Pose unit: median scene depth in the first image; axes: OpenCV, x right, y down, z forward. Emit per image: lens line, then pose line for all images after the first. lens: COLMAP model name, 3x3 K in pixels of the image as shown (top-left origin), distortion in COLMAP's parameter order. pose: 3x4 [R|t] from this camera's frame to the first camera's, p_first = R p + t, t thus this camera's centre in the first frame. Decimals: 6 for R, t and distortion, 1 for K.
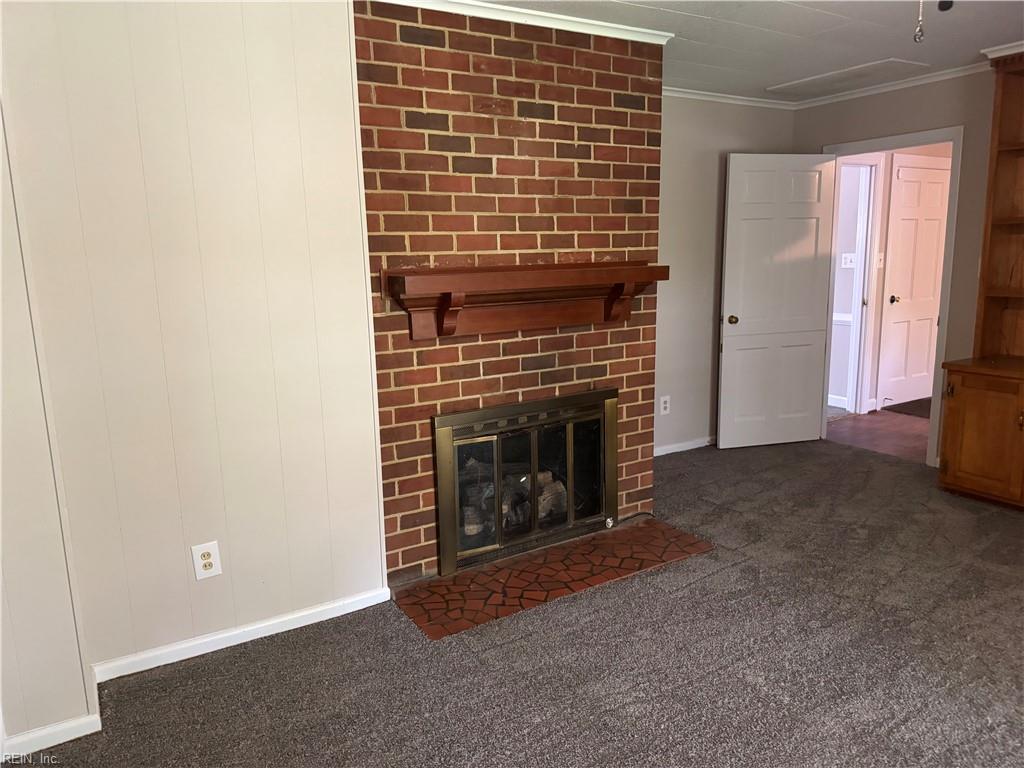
lens RADIAL K [[715.9, 0, 517.1], [0, 715.9, 385.8], [0, 0, 1]] dist [0.105268, -0.160360]
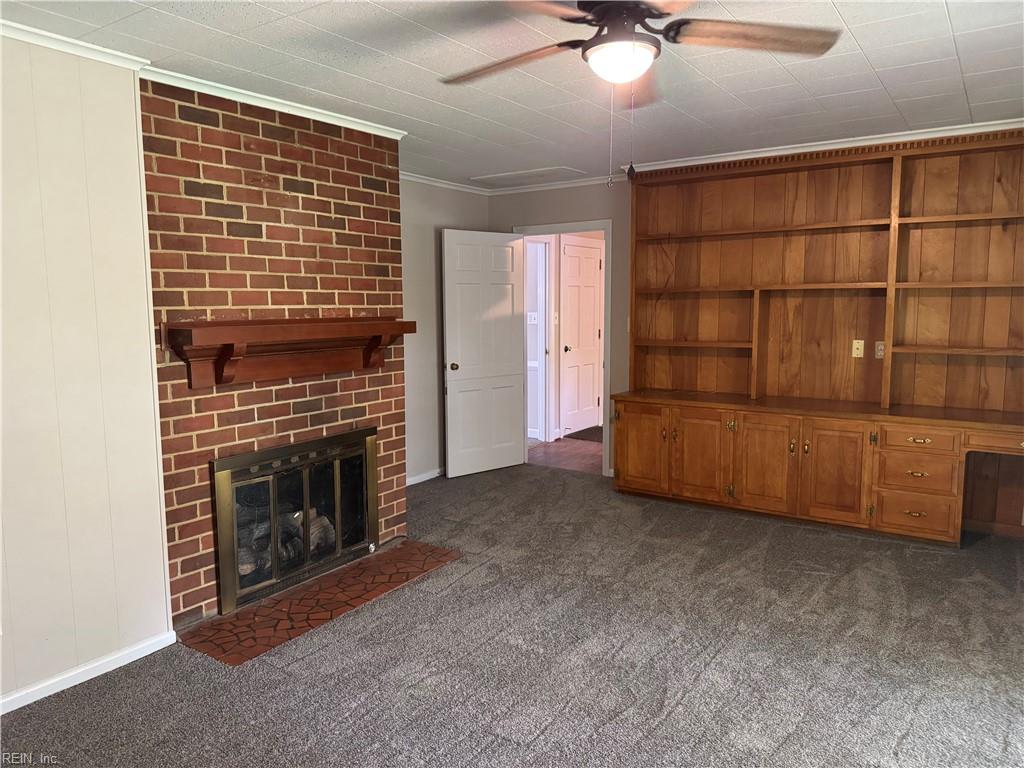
lens RADIAL K [[714.3, 0, 511.2], [0, 714.3, 379.6], [0, 0, 1]] dist [0.103094, -0.181168]
pose [[0.912317, -0.028243, 0.408510, -0.137778], [0.061193, 0.995820, -0.067811, 0.021337], [-0.404887, 0.086863, 0.910231, -0.143994]]
